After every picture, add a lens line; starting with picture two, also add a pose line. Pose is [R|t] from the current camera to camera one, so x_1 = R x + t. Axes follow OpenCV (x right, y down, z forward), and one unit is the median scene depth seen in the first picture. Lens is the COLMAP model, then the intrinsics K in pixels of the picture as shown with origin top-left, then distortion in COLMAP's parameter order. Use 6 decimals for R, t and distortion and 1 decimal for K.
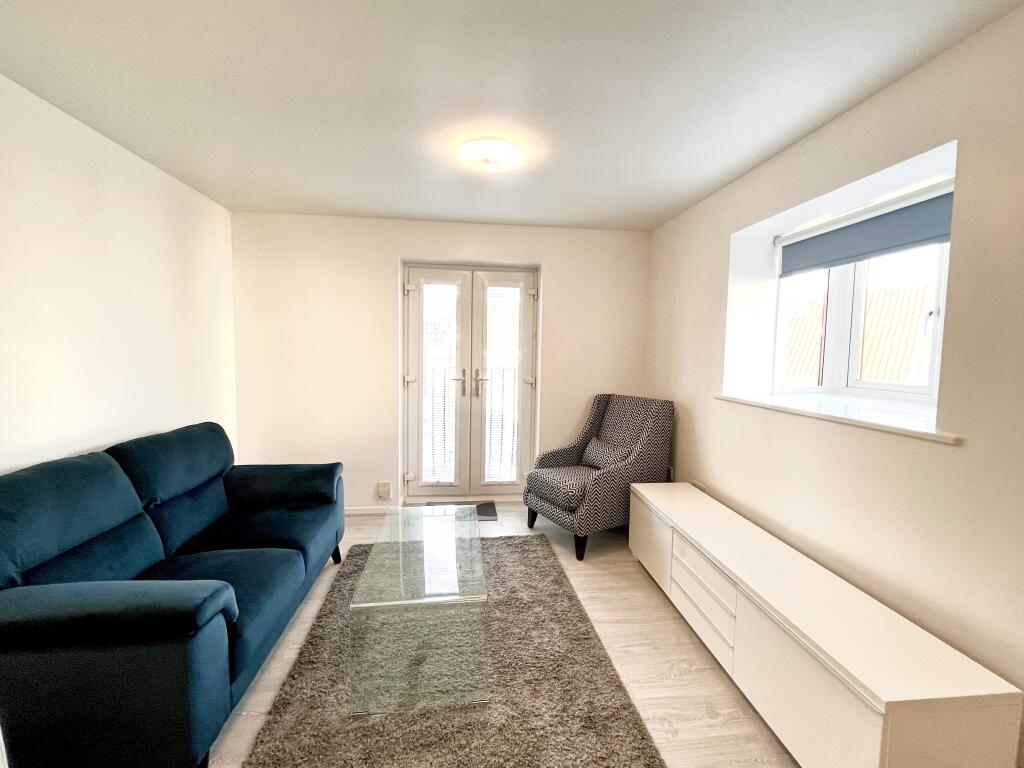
lens RADIAL K [[411.2, 0, 522.7], [0, 411.2, 379.9], [0, 0, 1]] dist [-0.005682, 0.000506]
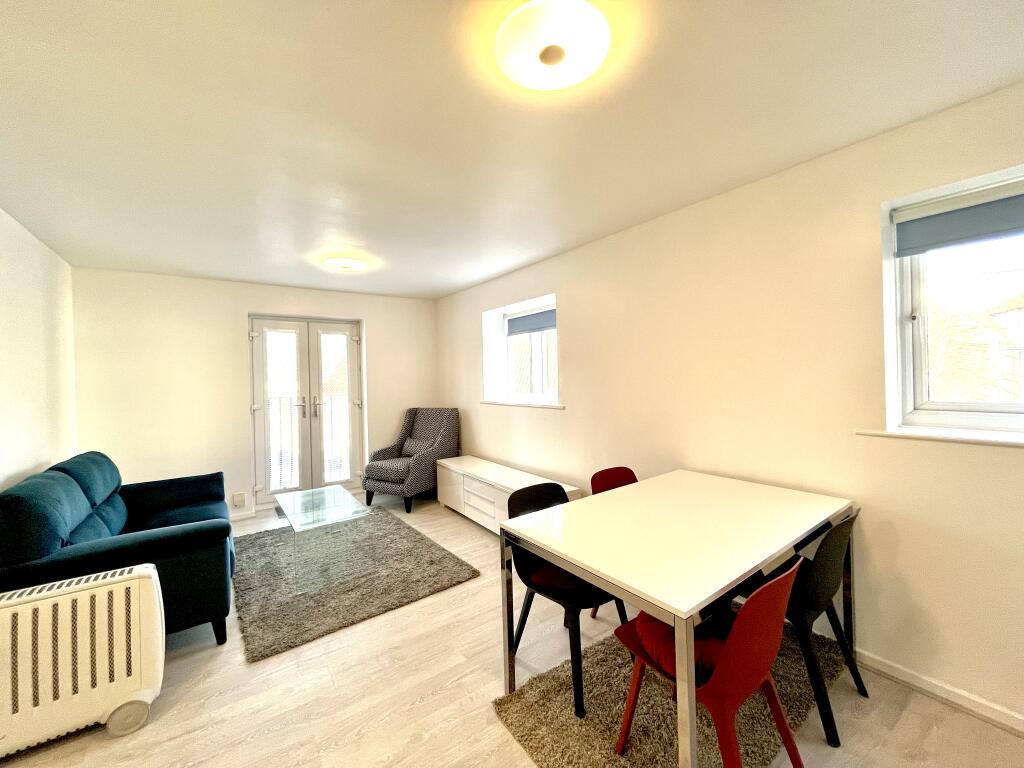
lens RADIAL K [[411.2, 0, 517.0], [0, 411.2, 380.8], [0, 0, 1]] dist [-0.005682, 0.000506]
pose [[0.871006, -0.041375, 0.489527, -0.237322], [0.072800, 0.996316, -0.045322, 0.038038], [-0.485849, 0.075114, 0.870809, -0.576925]]
